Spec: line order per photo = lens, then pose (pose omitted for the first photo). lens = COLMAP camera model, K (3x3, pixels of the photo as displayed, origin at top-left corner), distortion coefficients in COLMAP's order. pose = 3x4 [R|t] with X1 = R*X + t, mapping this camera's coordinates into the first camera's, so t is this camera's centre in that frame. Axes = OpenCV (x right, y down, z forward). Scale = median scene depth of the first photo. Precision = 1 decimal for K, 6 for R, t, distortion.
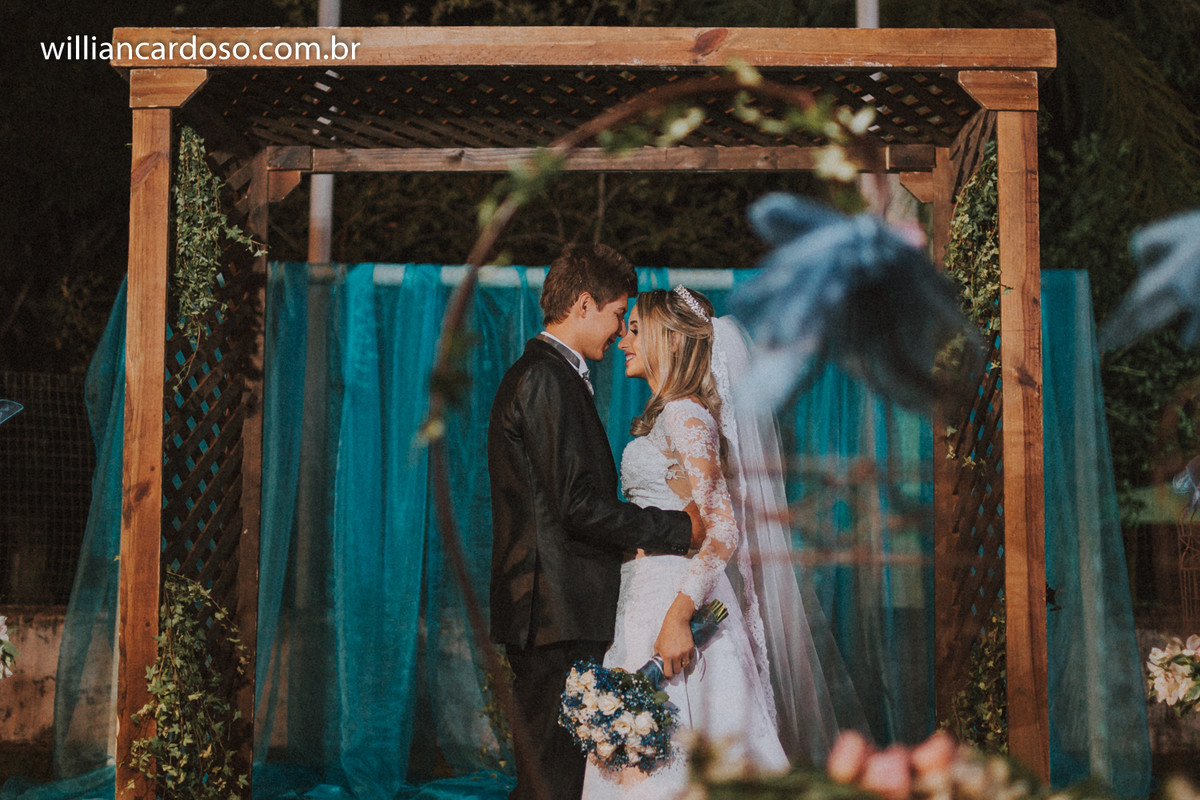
lens RADIAL K [[1471.1, 0, 646.0], [0, 1471.1, 401.9], [0, 0, 1]] dist [-0.045024, 0.029506]
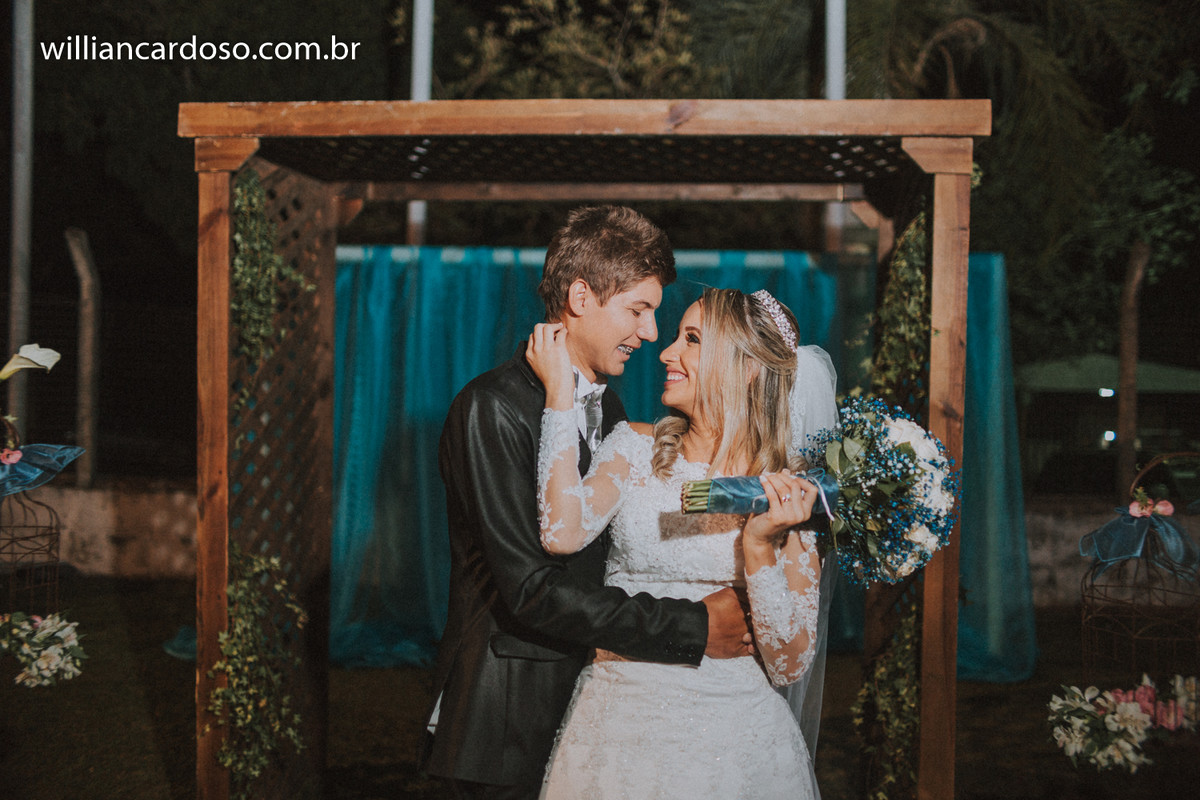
lens RADIAL K [[1025.3, 0, 600.0], [0, 1025.3, 400.0], [0, 0, 1]] dist [-0.077206, 0.128994]
pose [[0.997085, 0.015802, -0.074648, 0.042931], [-0.007482, 0.993854, 0.110449, -0.109662], [0.075934, -0.109568, 0.991075, 0.181162]]
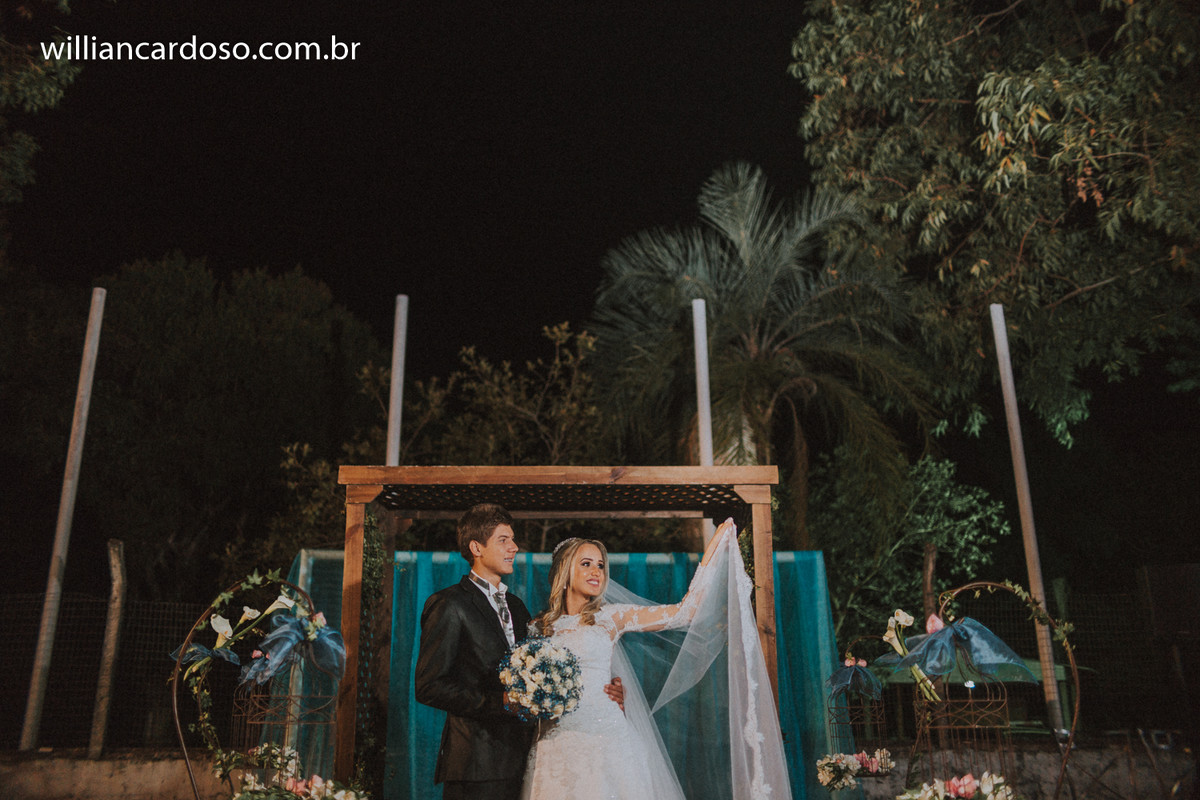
lens RADIAL K [[1006.5, 0, 599.3], [0, 1006.5, 417.7], [0, 0, 1]] dist [-0.082411, 0.118996]
pose [[0.999509, -0.001406, 0.031316, -0.029999], [0.006941, 0.984122, -0.177360, -0.063218], [-0.030569, 0.177490, 0.983648, -0.465351]]
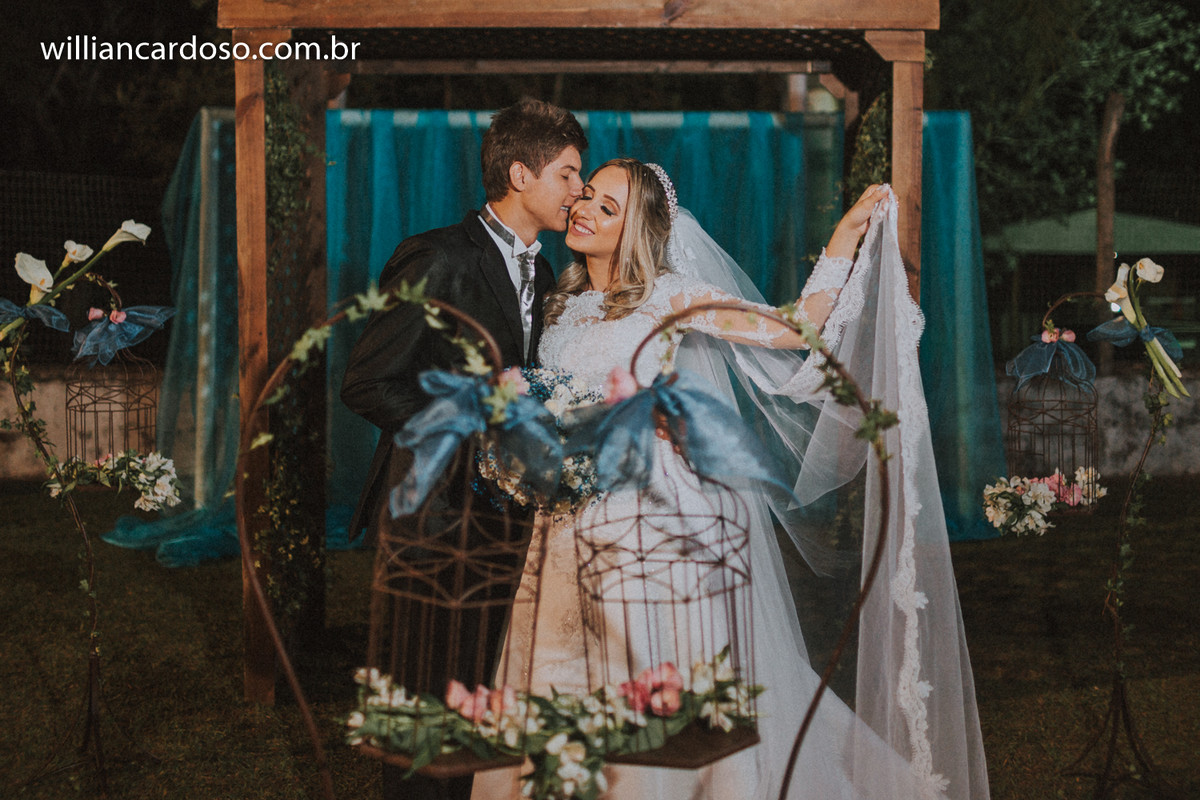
lens RADIAL K [[1288.9, 0, 597.8], [0, 1288.9, 297.6], [0, 0, 1]] dist [-0.056985, 0.038440]
pose [[0.999997, -0.001536, 0.001886, -0.027724], [0.001281, 0.991738, 0.128276, -0.136617], [-0.002068, -0.128273, 0.991737, -0.169045]]
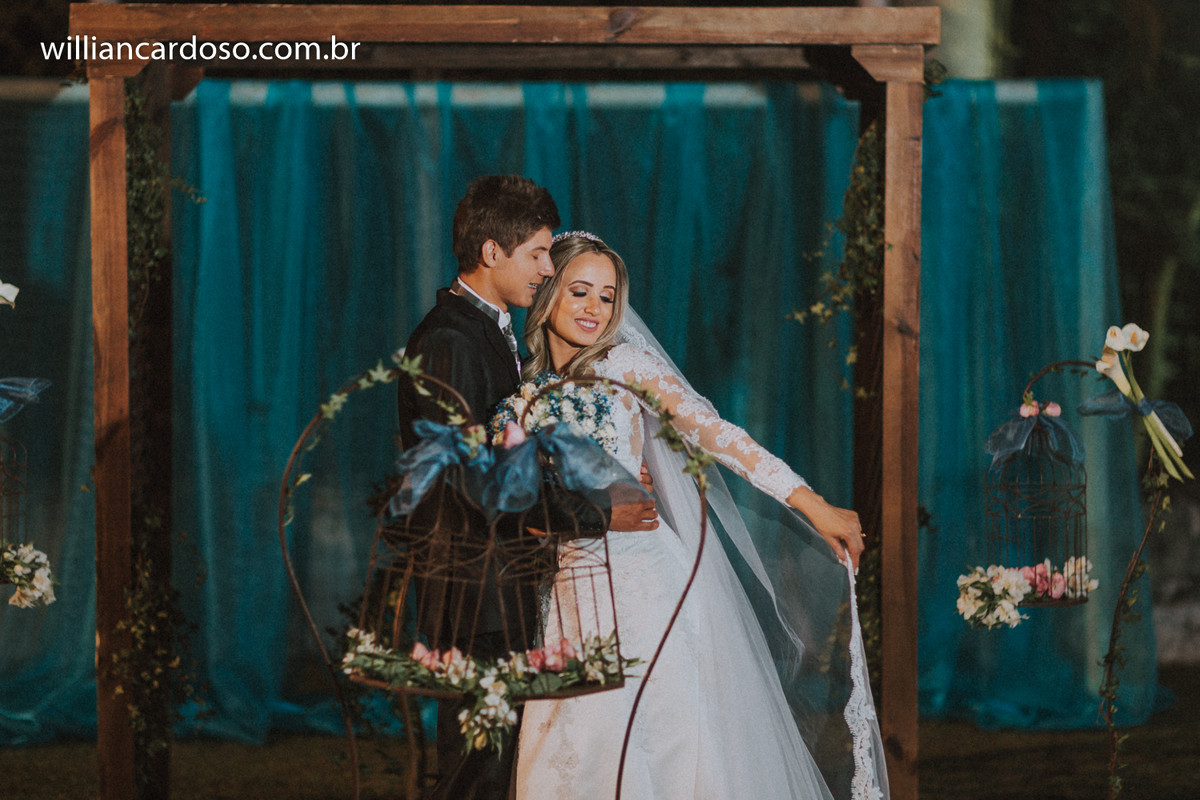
lens RADIAL K [[2984.4, 0, 600.0], [0, 2984.4, 400.0], [0, 0, 1]] dist [0.098908, 0.294928]
pose [[0.999854, -0.002940, 0.016852, -0.011534], [0.000476, 0.989521, 0.144390, -0.285905], [-0.017099, -0.144361, 0.989377, -1.235582]]
